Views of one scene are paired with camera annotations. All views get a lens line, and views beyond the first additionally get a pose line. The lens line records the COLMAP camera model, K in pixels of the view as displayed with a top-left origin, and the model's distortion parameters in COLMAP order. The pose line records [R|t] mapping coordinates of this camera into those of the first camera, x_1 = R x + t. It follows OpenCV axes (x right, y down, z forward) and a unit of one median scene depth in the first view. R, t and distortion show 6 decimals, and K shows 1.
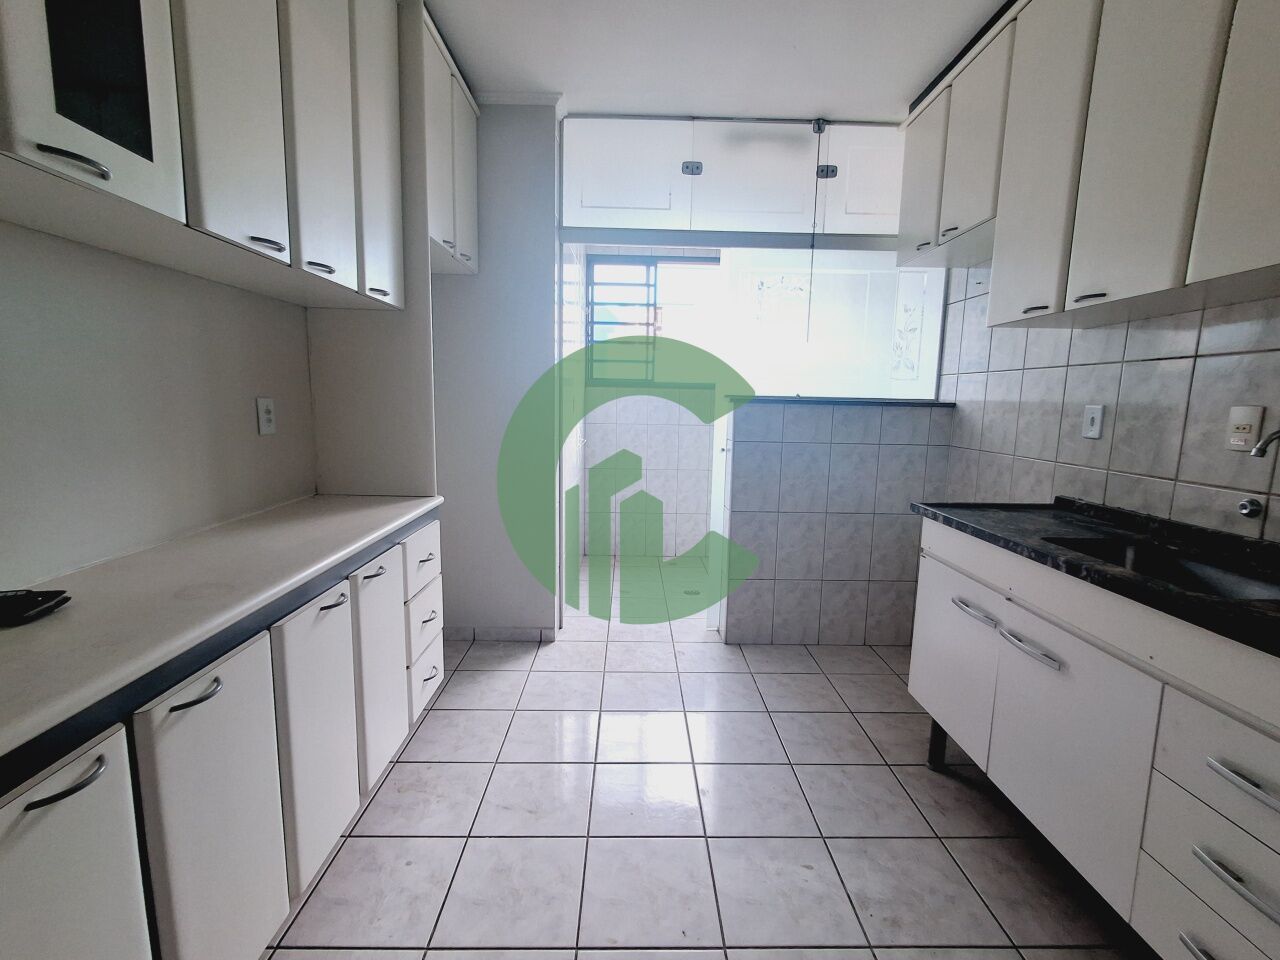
lens RADIAL K [[583.0, 0, 640.0], [0, 583.0, 480.0], [0, 0, 1]] dist [-0.014590, 0.012708]
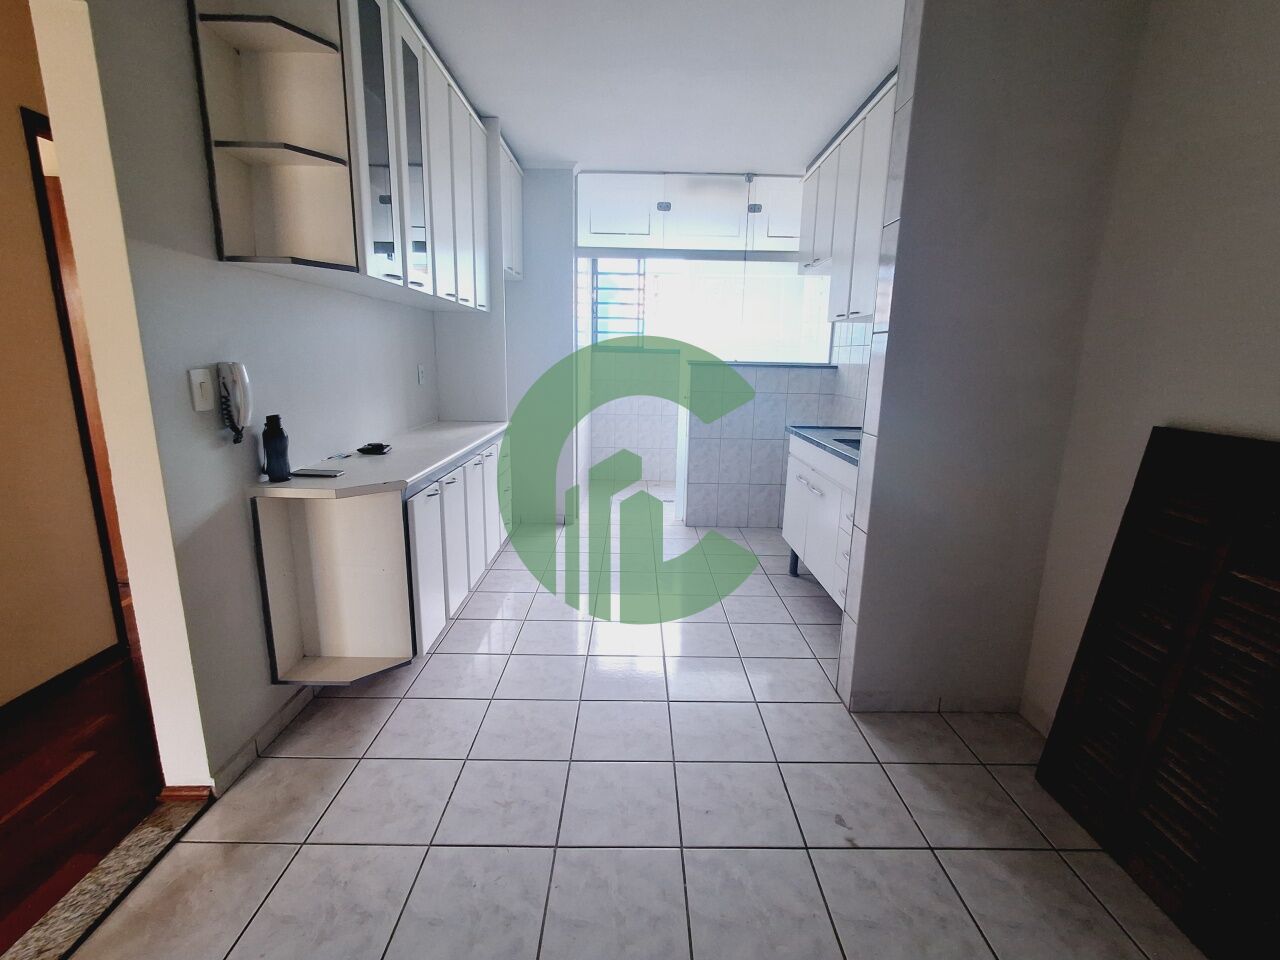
lens RADIAL K [[583.0, 0, 640.0], [0, 583.0, 480.0], [0, 0, 1]] dist [-0.014590, 0.012708]
pose [[0.999974, 0.002000, -0.006892, 0.040754], [-0.001496, 0.997371, 0.072445, 0.056522], [0.007019, -0.072433, 0.997349, -0.548210]]
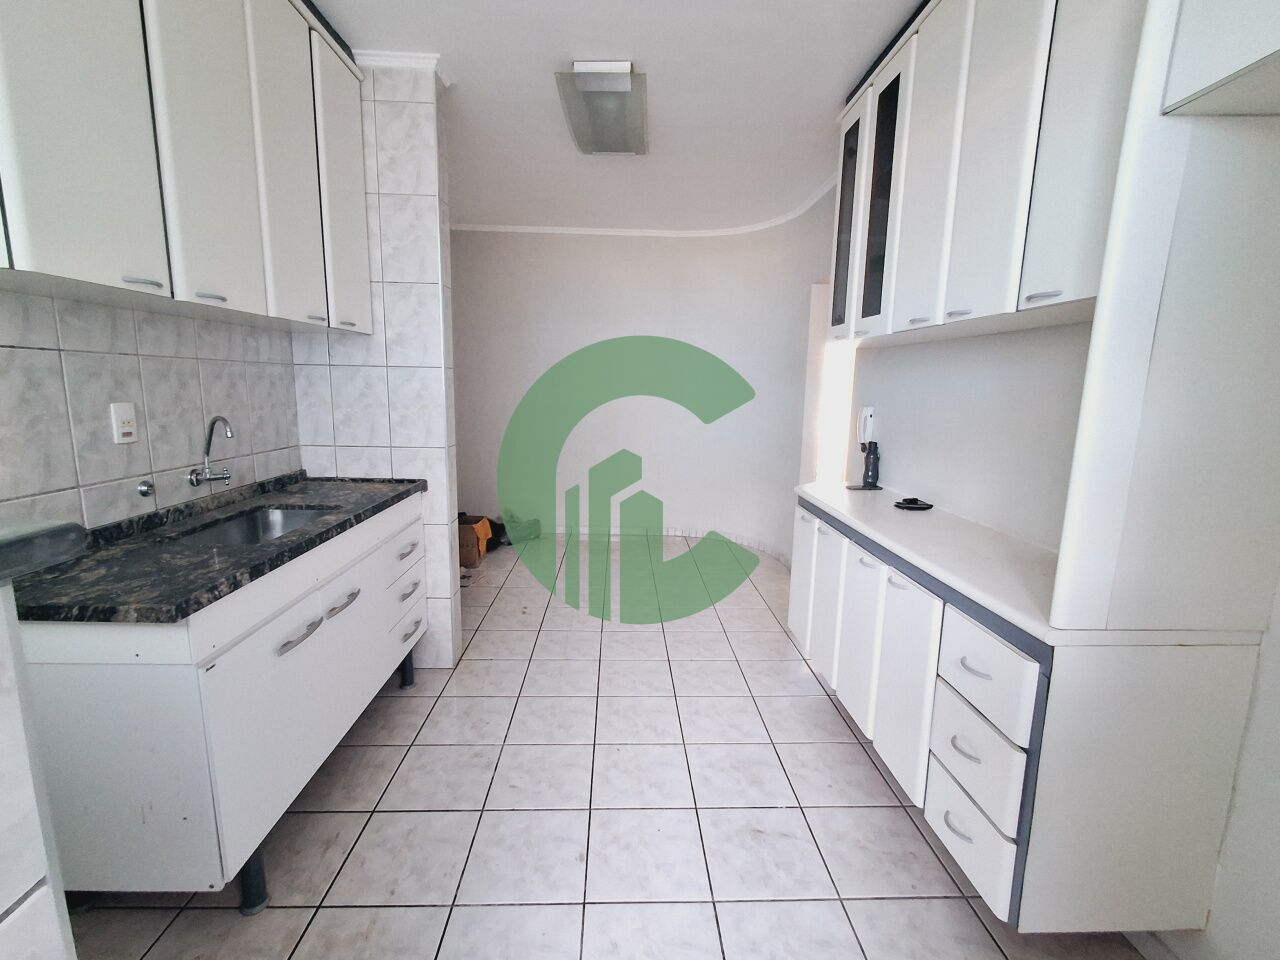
lens RADIAL K [[583.0, 0, 640.0], [0, 583.0, 480.0], [0, 0, 1]] dist [-0.014590, 0.012708]
pose [[-0.998971, -0.035645, -0.028054, 0.043720], [-0.042413, 0.953308, 0.299006, -0.192811], [0.016086, 0.299888, -0.953839, 1.136484]]
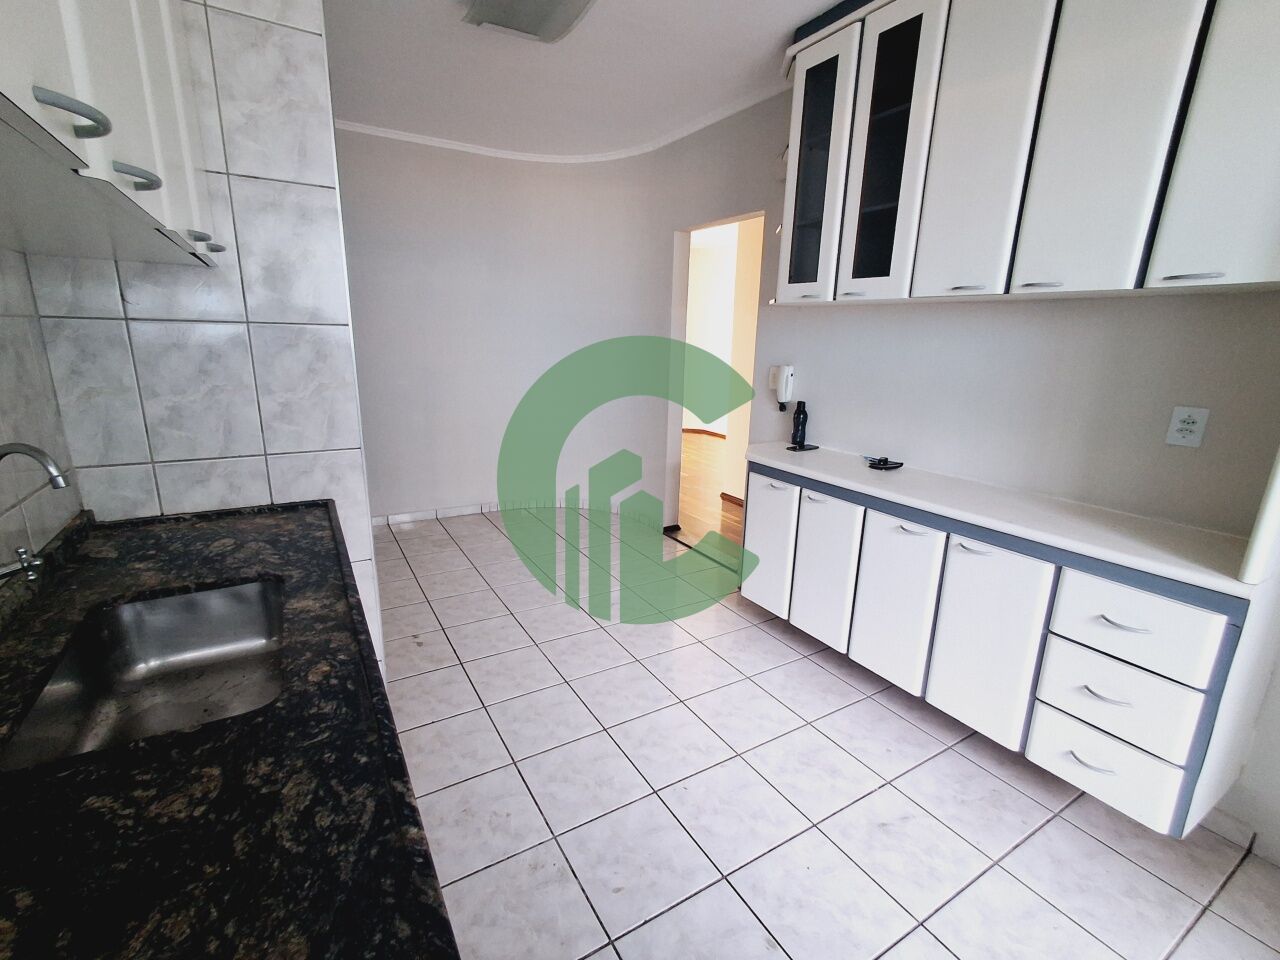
lens RADIAL K [[583.0, 0, 640.0], [0, 583.0, 480.0], [0, 0, 1]] dist [-0.014590, 0.012708]
pose [[-0.863482, 0.082871, -0.497525, 0.385523], [-0.111541, 0.930613, 0.348595, -0.166956], [0.491891, 0.356500, -0.794324, 0.875771]]
